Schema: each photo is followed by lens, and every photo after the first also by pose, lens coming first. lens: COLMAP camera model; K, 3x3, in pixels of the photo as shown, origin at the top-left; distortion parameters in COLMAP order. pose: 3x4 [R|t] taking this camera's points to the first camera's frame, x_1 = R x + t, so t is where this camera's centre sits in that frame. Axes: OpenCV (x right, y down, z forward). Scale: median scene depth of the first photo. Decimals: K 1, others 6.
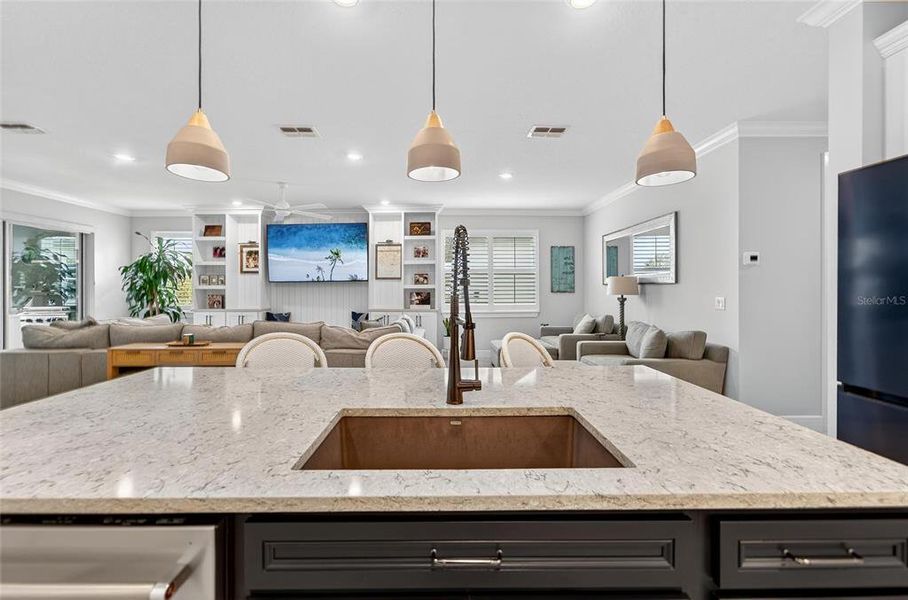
lens RADIAL K [[375.2, 0, 449.3], [0, 375.2, 283.8], [0, 0, 1]] dist [-0.011068, 0.001455]
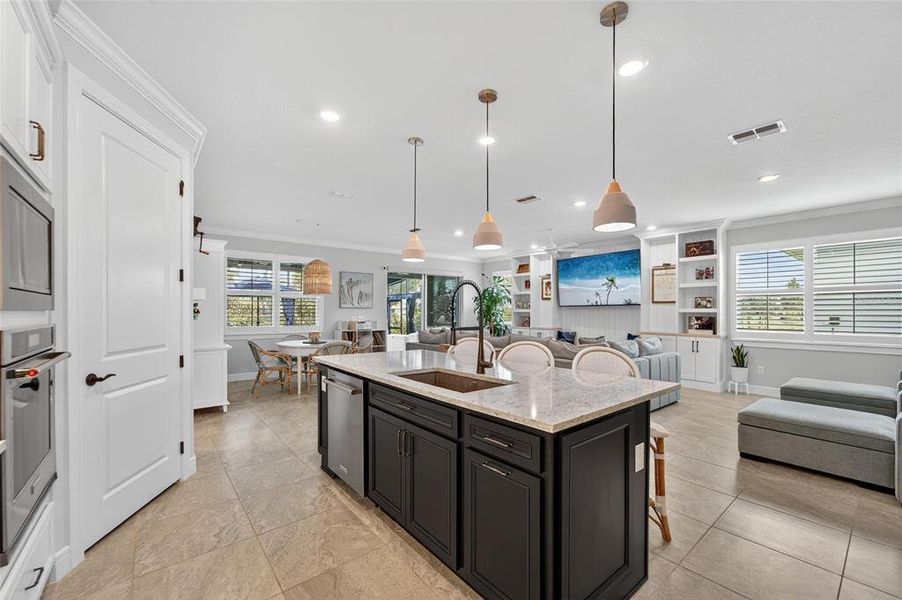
lens RADIAL K [[371.0, 0, 448.2], [0, 371.0, 308.5], [0, 0, 1]] dist [-0.016175, 0.006398]
pose [[0.620392, -0.001852, -0.784290, 0.253528], [0.004671, 0.999988, 0.001334, -0.001460], [0.784278, -0.004491, 0.620393, -0.051643]]
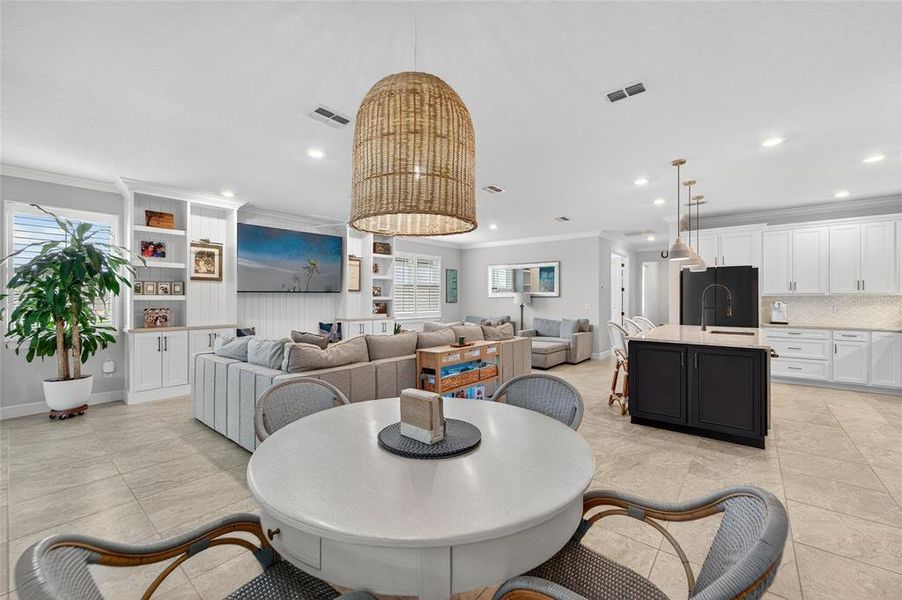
lens RADIAL K [[371.0, 0, 447.6], [0, 371.0, 298.5], [0, 0, 1]] dist [-0.016175, 0.006398]
pose [[0.648668, 0.003240, 0.761065, -0.813228], [-0.009586, 0.999946, 0.003914, 0.002176], [-0.761011, -0.009834, 0.648664, 0.109846]]
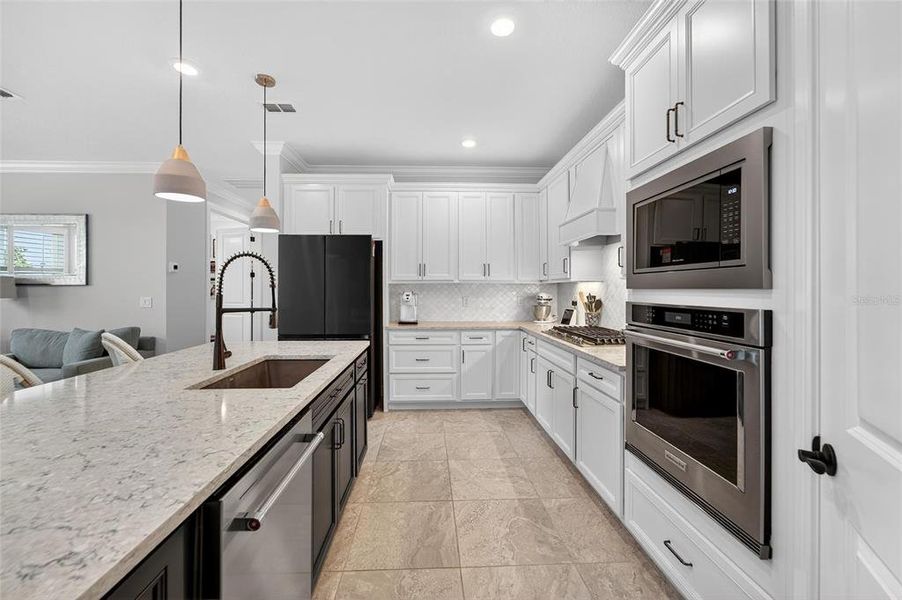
lens RADIAL K [[371.0, 0, 442.9], [0, 371.0, 288.5], [0, 0, 1]] dist [-0.016175, 0.006398]
pose [[-0.023144, 0.002689, 0.999729, -0.263330], [-0.010477, 0.999941, -0.002932, 0.000326], [-0.999677, -0.010542, -0.023114, 0.033922]]
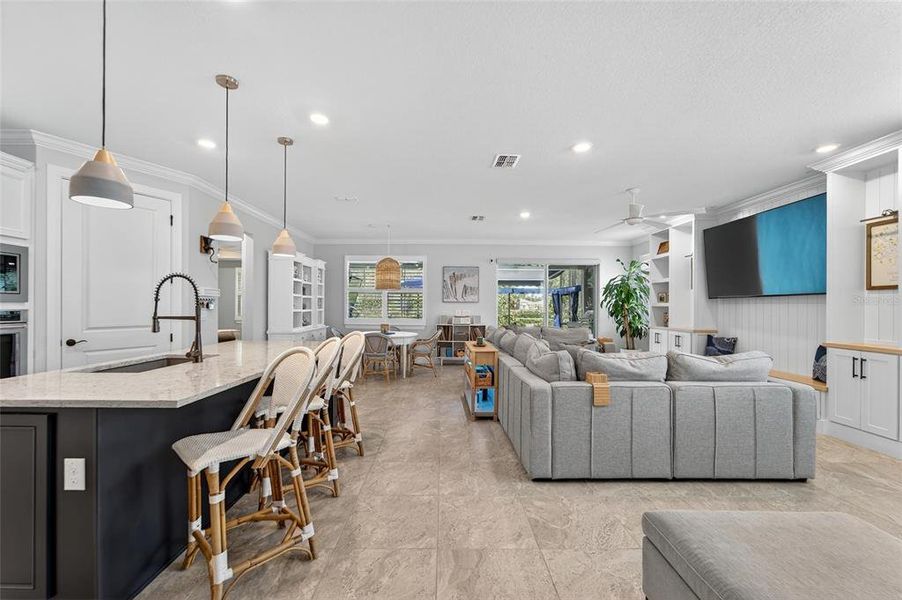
lens RADIAL K [[371.0, 0, 443.6], [0, 371.0, 305.0], [0, 0, 1]] dist [-0.016175, 0.006398]
pose [[-0.012669, 0.000220, -0.999920, 0.346323], [0.006664, 0.999978, 0.000135, 0.005689], [0.999898, -0.006662, -0.012670, 0.422137]]
